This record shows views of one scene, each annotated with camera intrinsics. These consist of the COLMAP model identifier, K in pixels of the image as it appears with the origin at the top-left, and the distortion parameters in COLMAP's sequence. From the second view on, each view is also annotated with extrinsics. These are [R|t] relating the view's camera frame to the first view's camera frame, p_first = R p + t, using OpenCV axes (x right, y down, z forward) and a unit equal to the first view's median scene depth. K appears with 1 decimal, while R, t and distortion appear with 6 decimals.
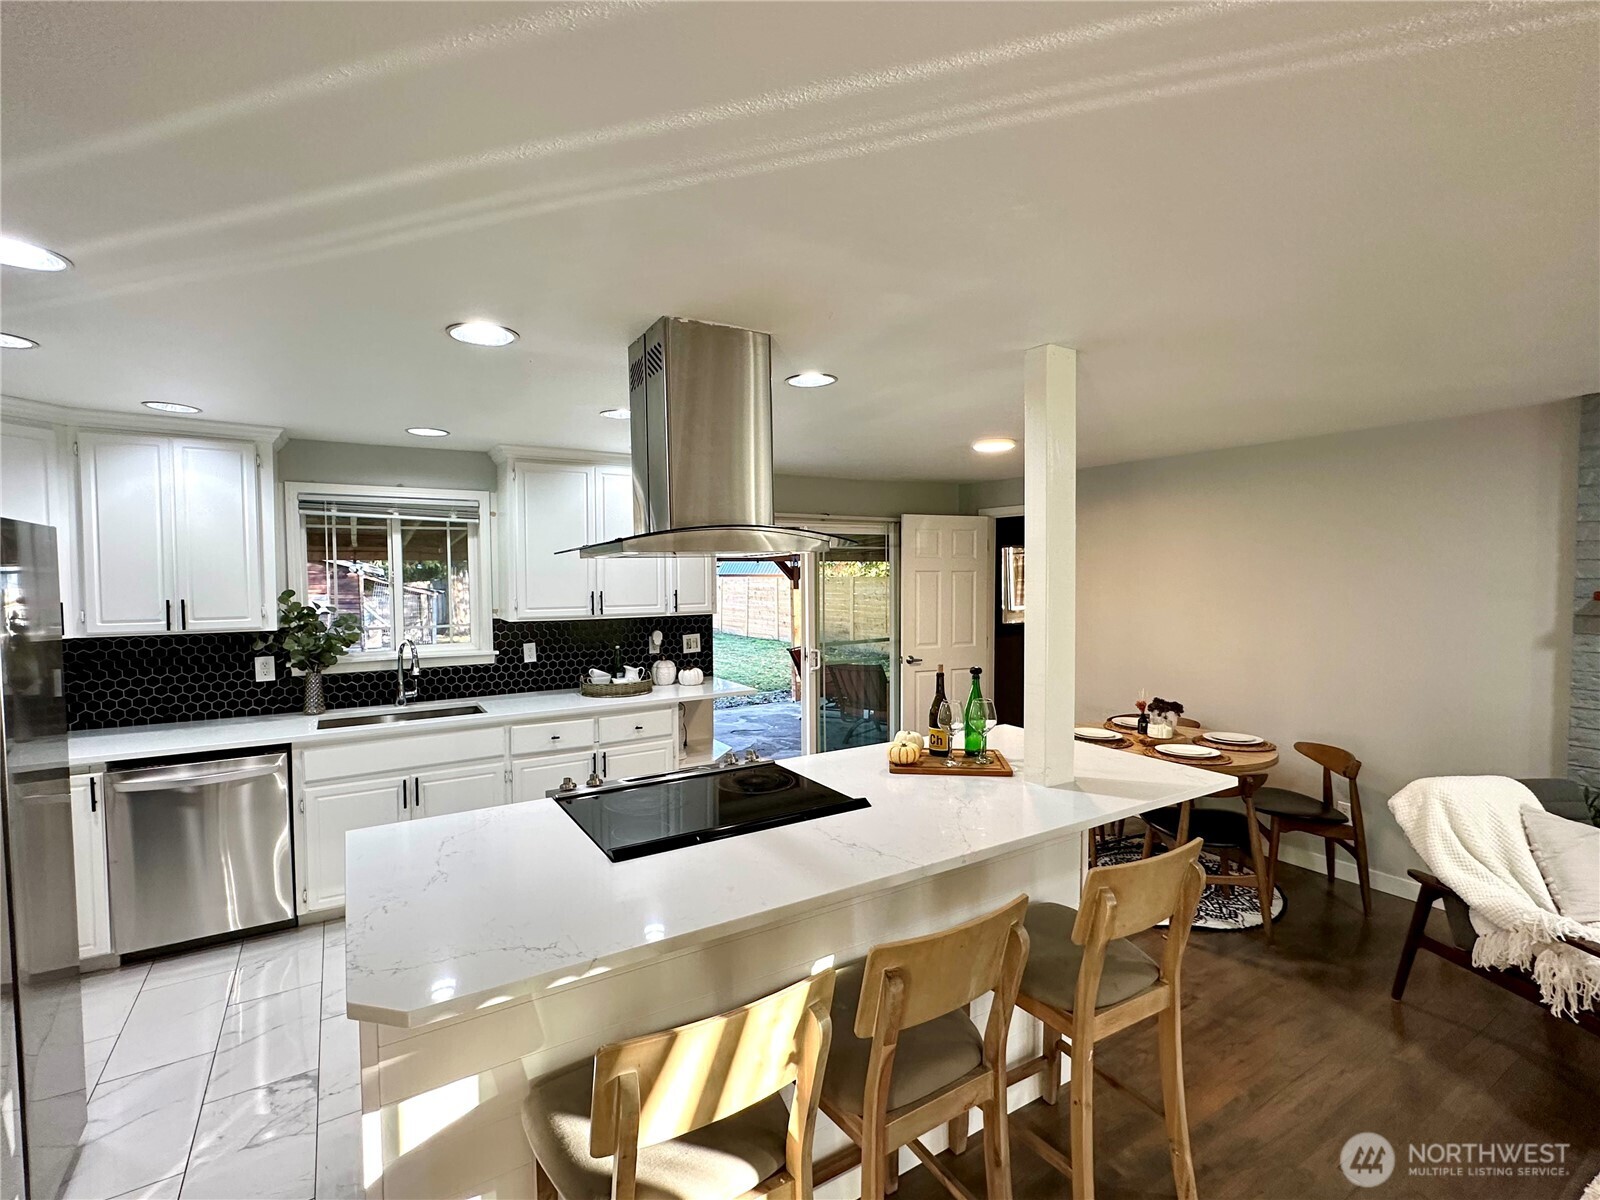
lens RADIAL K [[737.2, 0, 800.0], [0, 737.2, 600.0], [0, 0, 1]] dist [-0.001521, -0.000526]
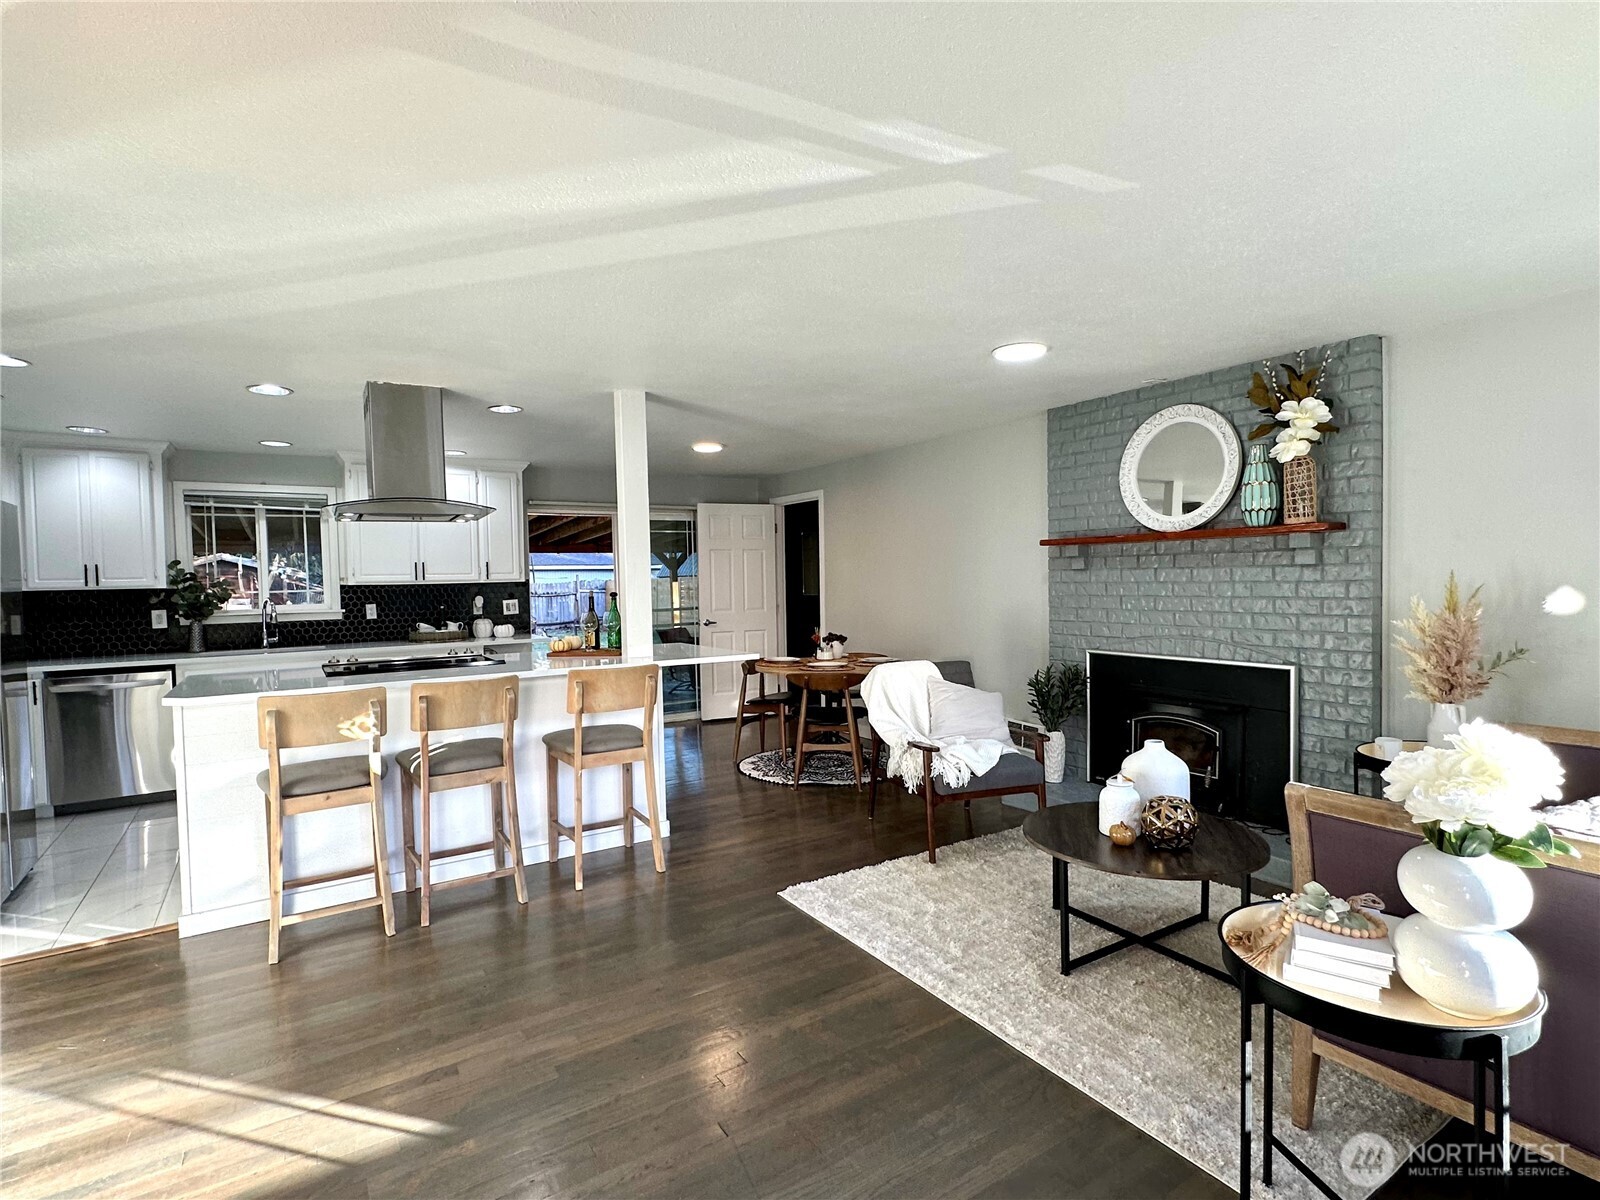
lens RADIAL K [[790.1, 0, 800.0], [0, 790.1, 600.0], [0, 0, 1]] dist [-0.002694, -0.000880]
pose [[0.999629, -0.016584, 0.021616, 0.365441], [0.016859, 0.999778, -0.012613, 0.083298], [-0.021402, 0.012973, 0.999687, -0.413280]]
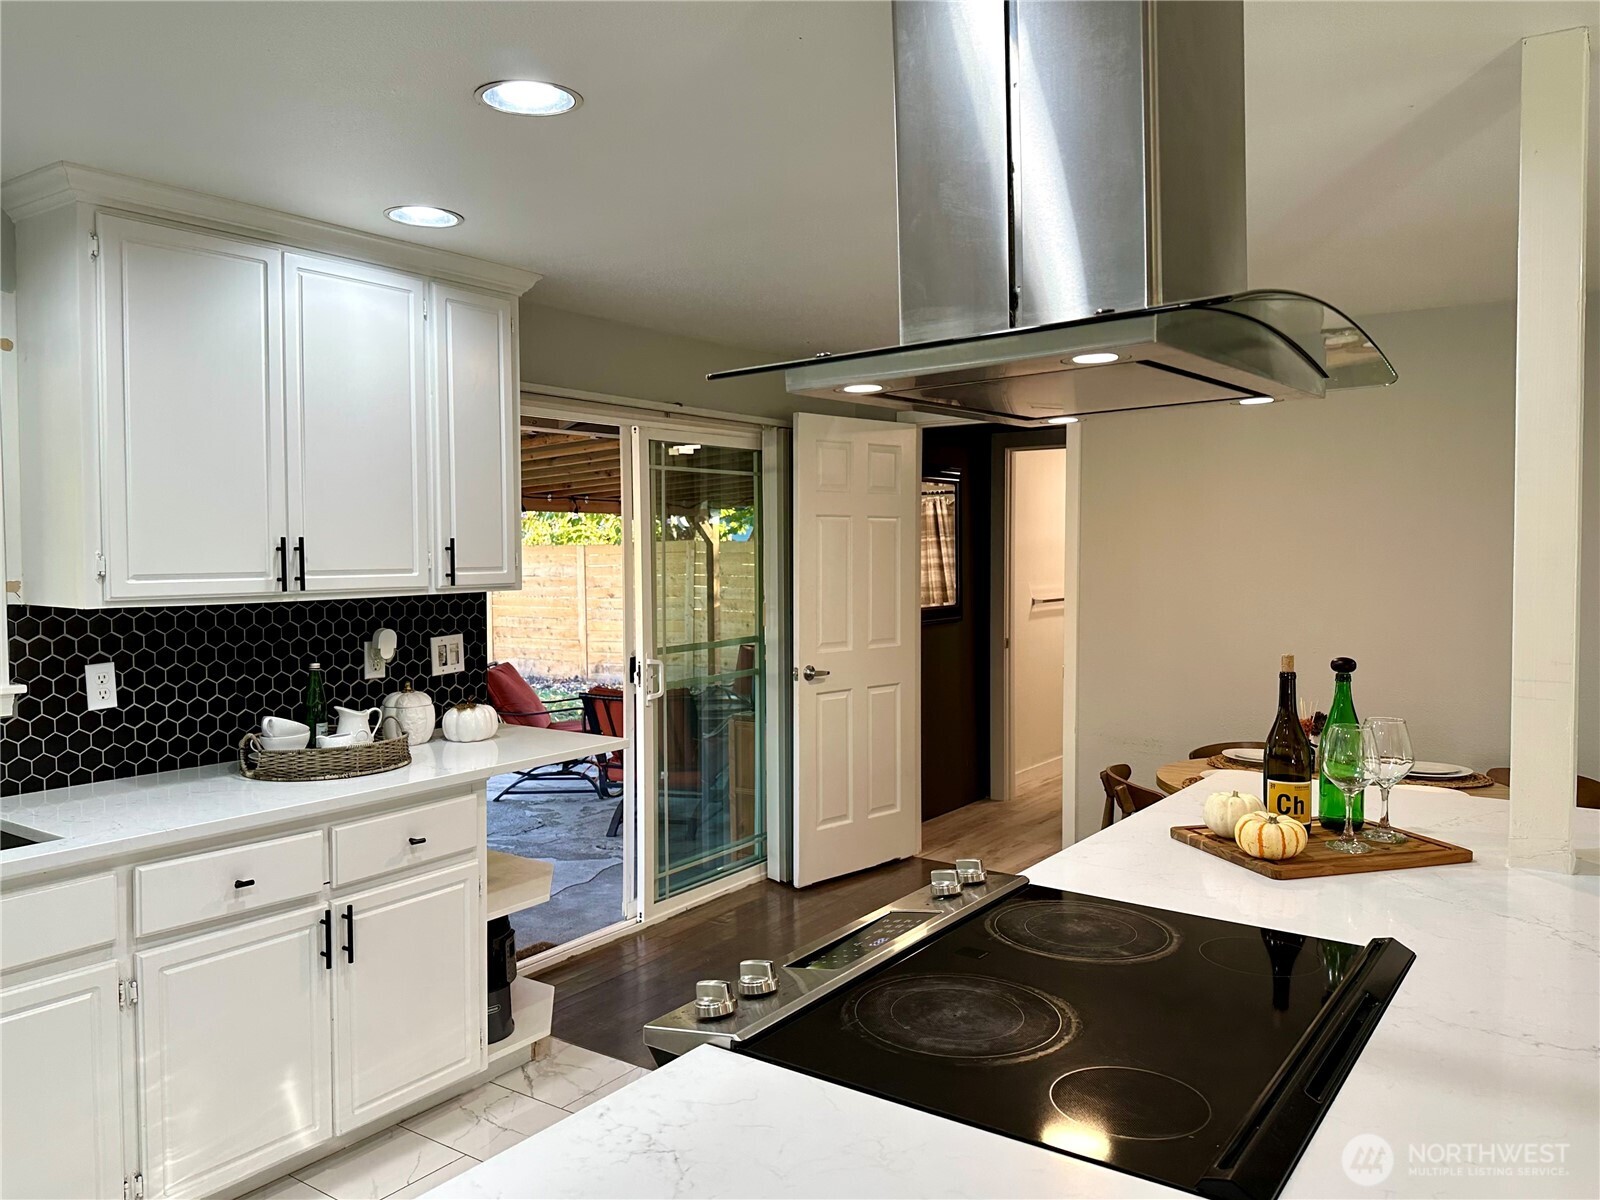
lens RADIAL K [[1183.4, 0, 813.3], [0, 1183.4, 593.9], [0, 0, 1]] dist [-0.003490, -0.008732]
pose [[0.918363, -0.015217, 0.395445, -0.265977], [0.014566, 0.999883, 0.004650, 0.022495], [-0.395470, 0.001490, 0.918478, 0.234637]]
